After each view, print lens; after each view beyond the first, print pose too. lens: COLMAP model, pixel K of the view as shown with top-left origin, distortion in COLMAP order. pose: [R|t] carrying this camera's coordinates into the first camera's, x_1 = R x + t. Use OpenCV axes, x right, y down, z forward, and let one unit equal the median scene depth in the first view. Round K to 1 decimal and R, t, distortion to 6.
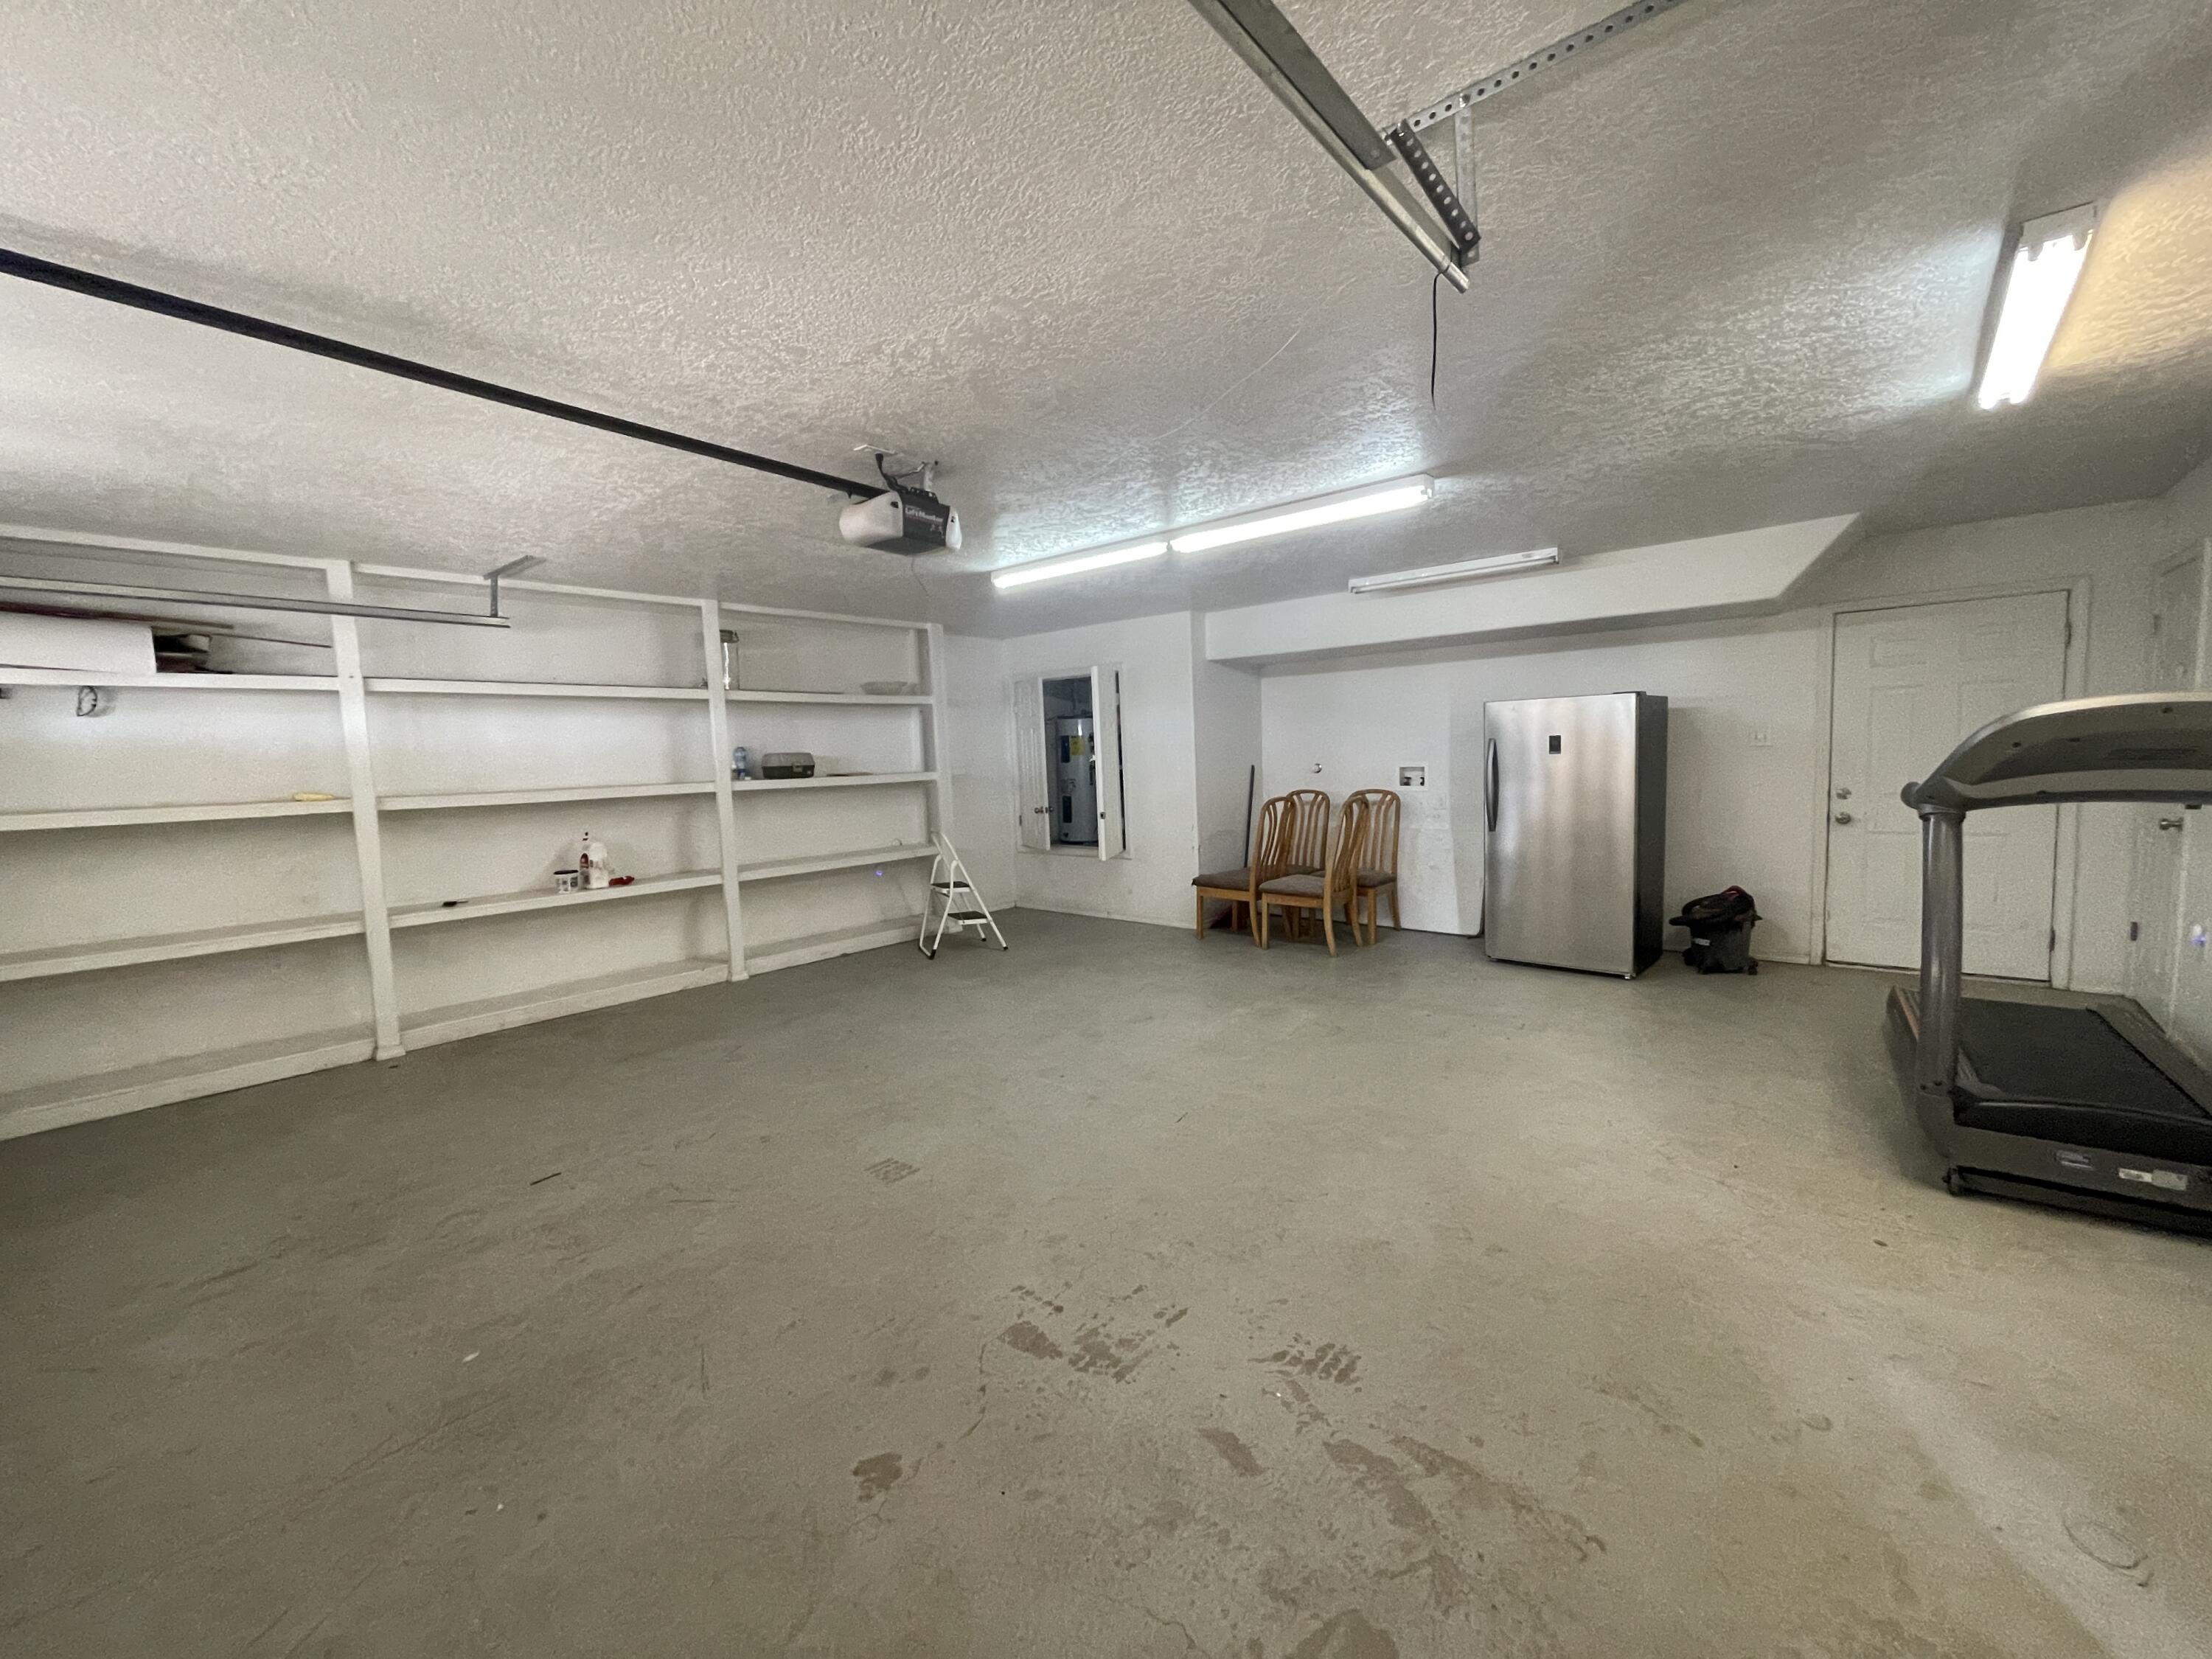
lens RADIAL K [[894.5, 0, 1099.2], [0, 894.5, 827.9], [0, 0, 1]] dist [0.001554, -0.000492]
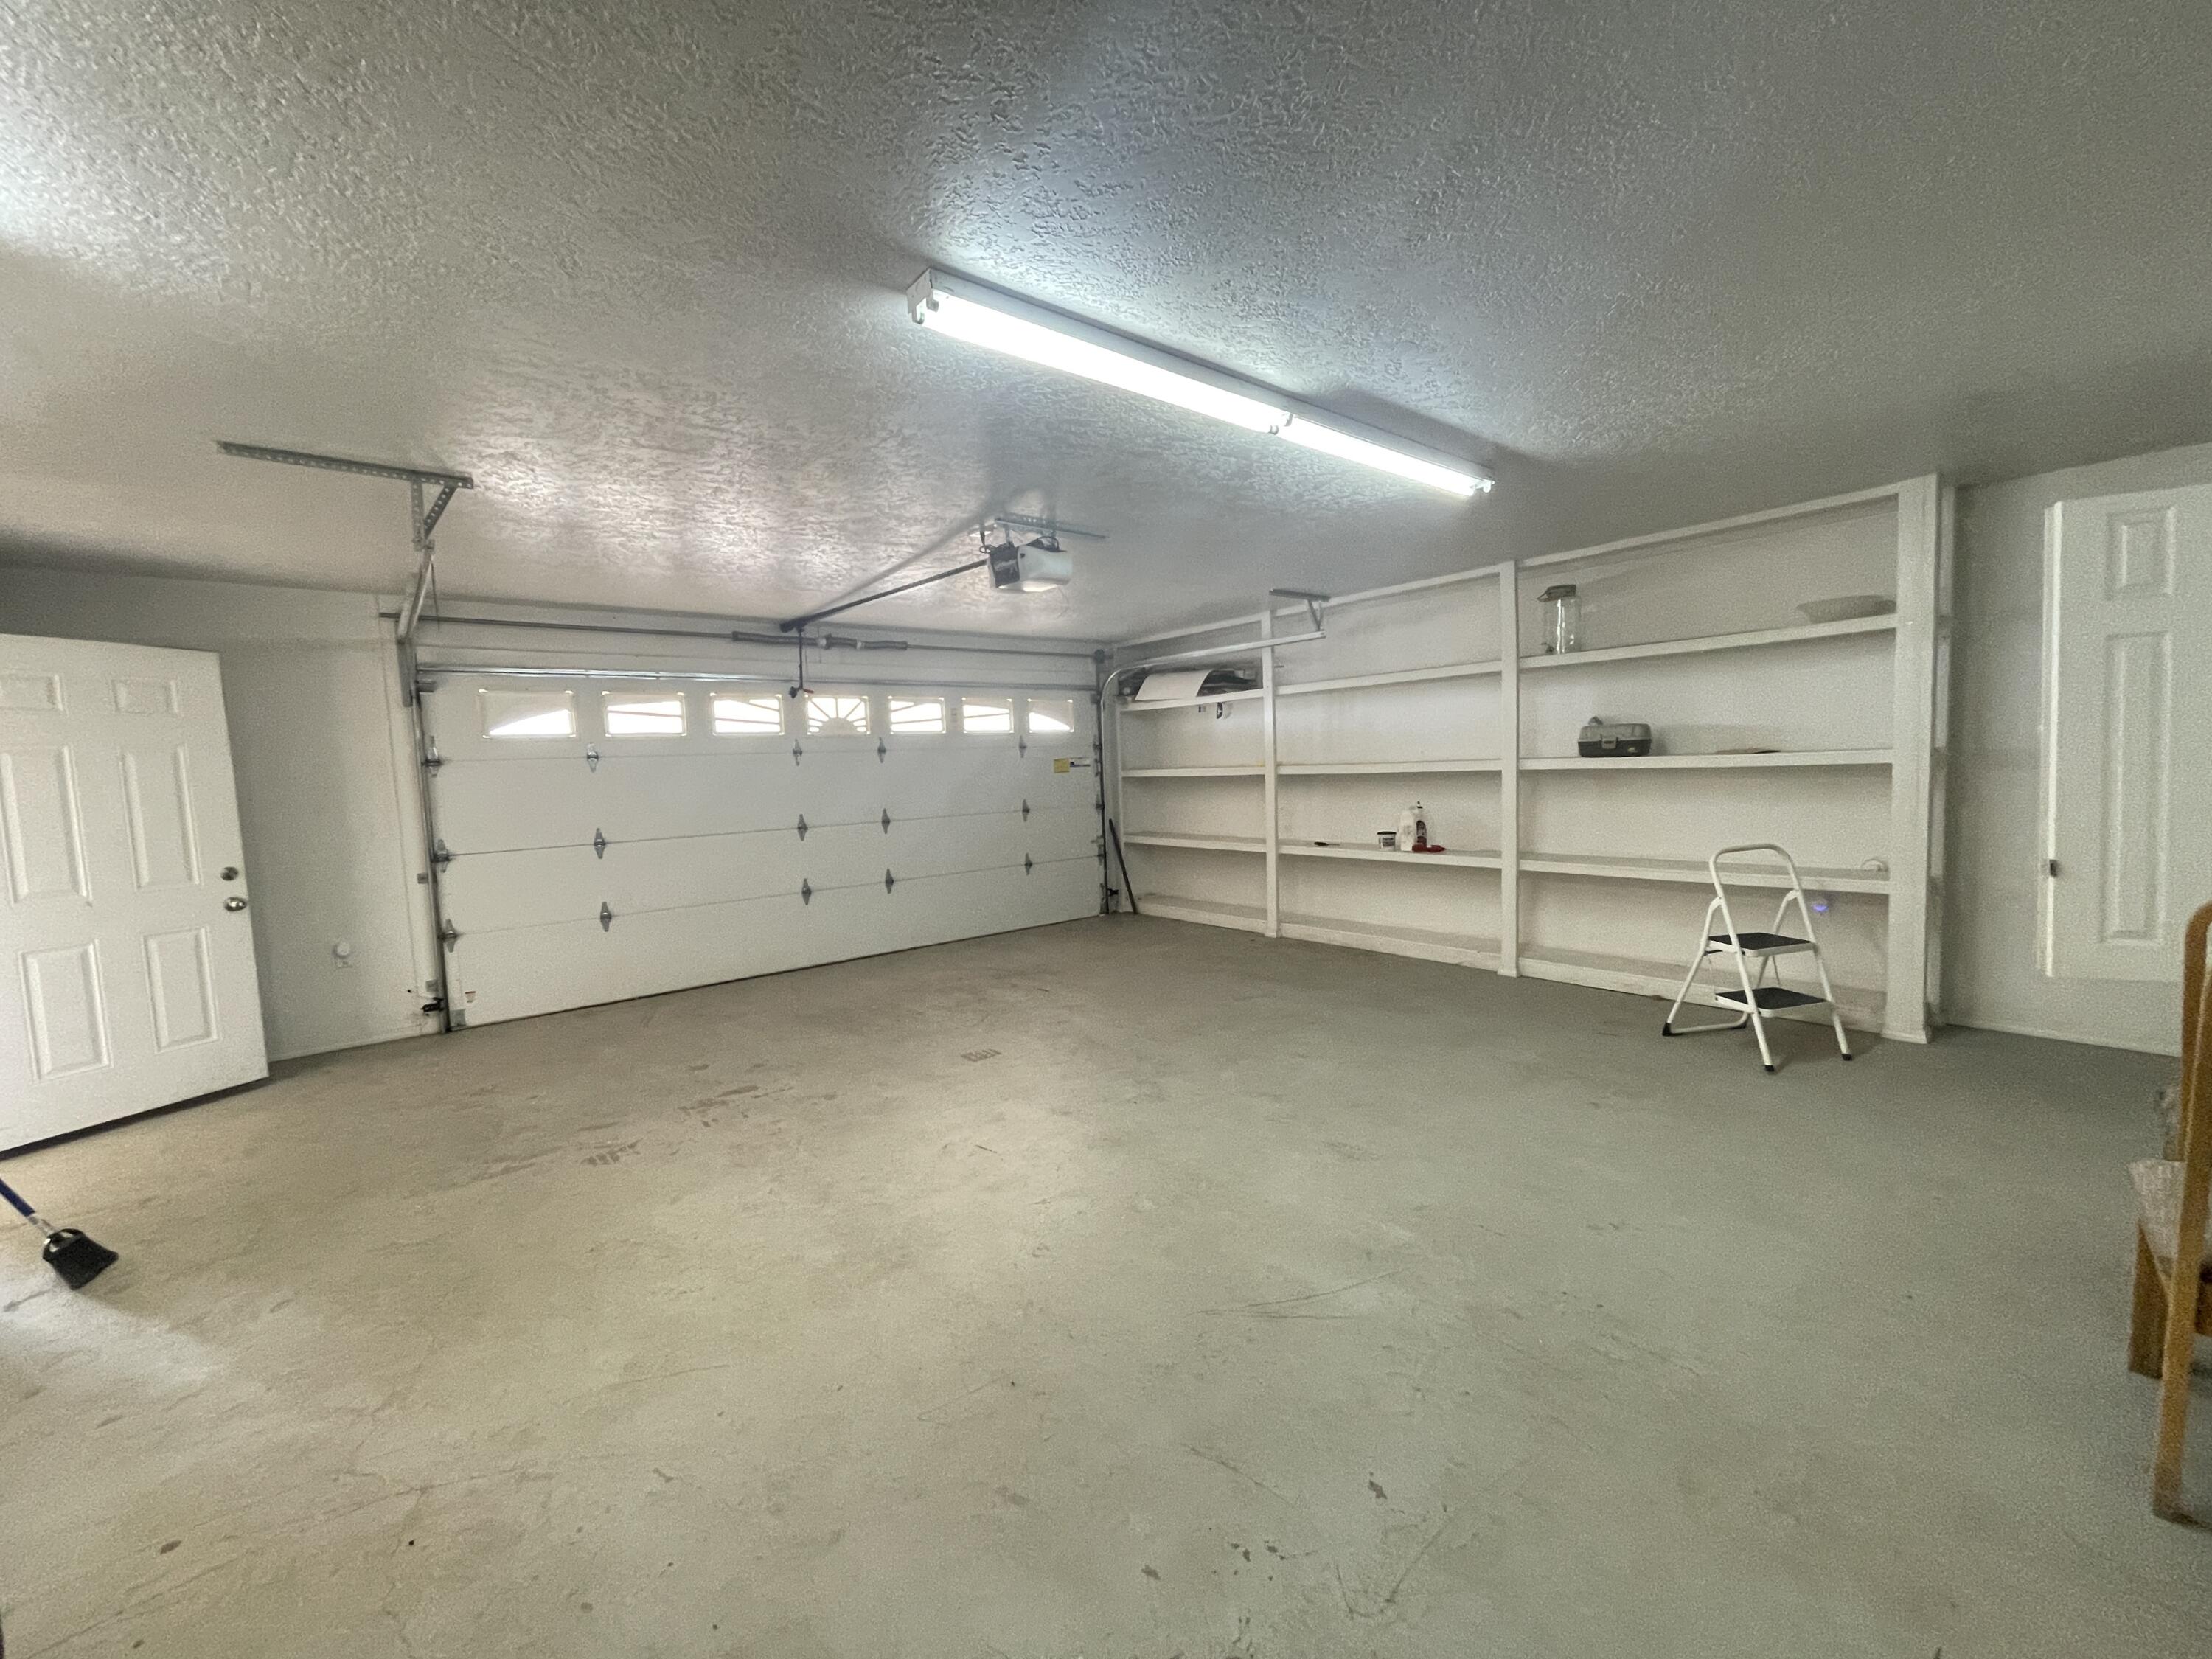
lens RADIAL K [[894.5, 0, 1099.5], [0, 894.5, 831.2], [0, 0, 1]] dist [0.001554, -0.000492]
pose [[-0.180820, 0.115323, -0.976732, 0.744472], [-0.035174, 0.991708, 0.123603, -0.101584], [0.982887, 0.056705, -0.175264, 0.986022]]
